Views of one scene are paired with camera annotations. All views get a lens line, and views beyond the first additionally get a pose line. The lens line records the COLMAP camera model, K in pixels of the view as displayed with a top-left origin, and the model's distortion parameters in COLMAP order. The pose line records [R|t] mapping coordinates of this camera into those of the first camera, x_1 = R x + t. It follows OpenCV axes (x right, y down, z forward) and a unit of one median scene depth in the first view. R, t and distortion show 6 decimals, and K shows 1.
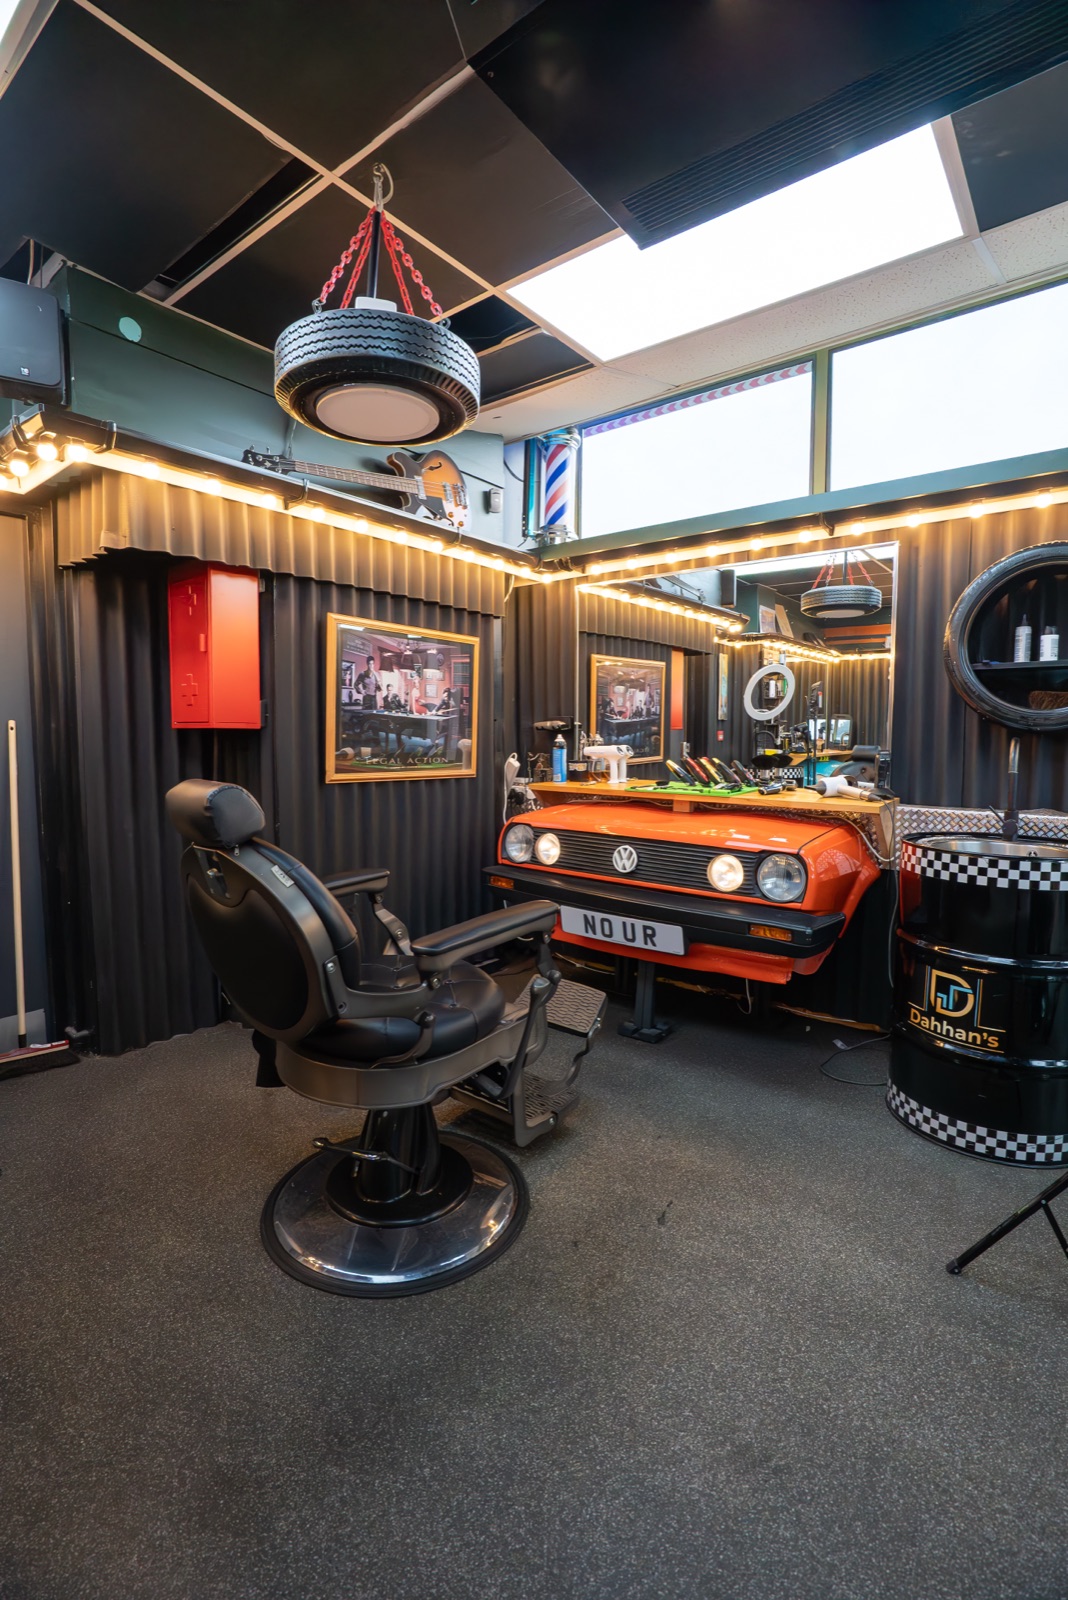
lens RADIAL K [[759.7, 0, 534.0], [0, 759.7, 800.0], [0, 0, 1]] dist [-0.002429, -0.000423]
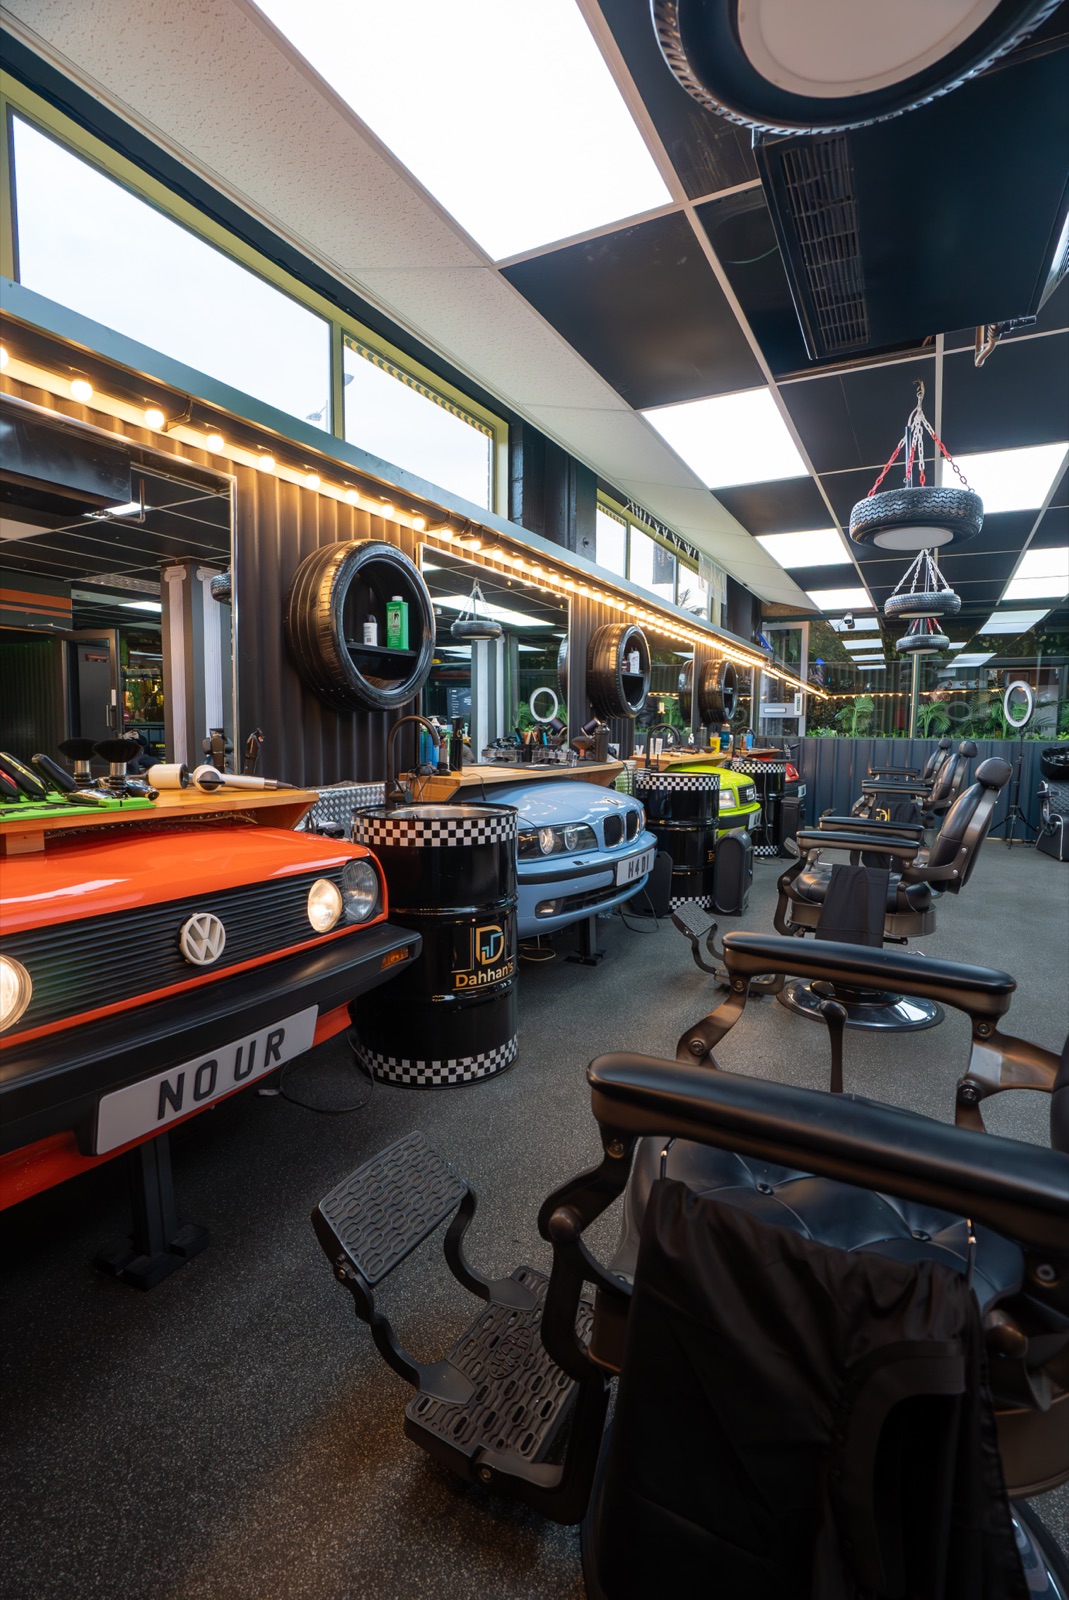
lens RADIAL K [[759.7, 0, 534.5], [0, 759.7, 800.0], [0, 0, 1]] dist [-0.002429, -0.000423]
pose [[-0.158966, -0.095385, 0.982666, -0.438943], [0.082712, 0.990536, 0.109529, -0.058023], [-0.983813, 0.098689, -0.149572, 0.870866]]
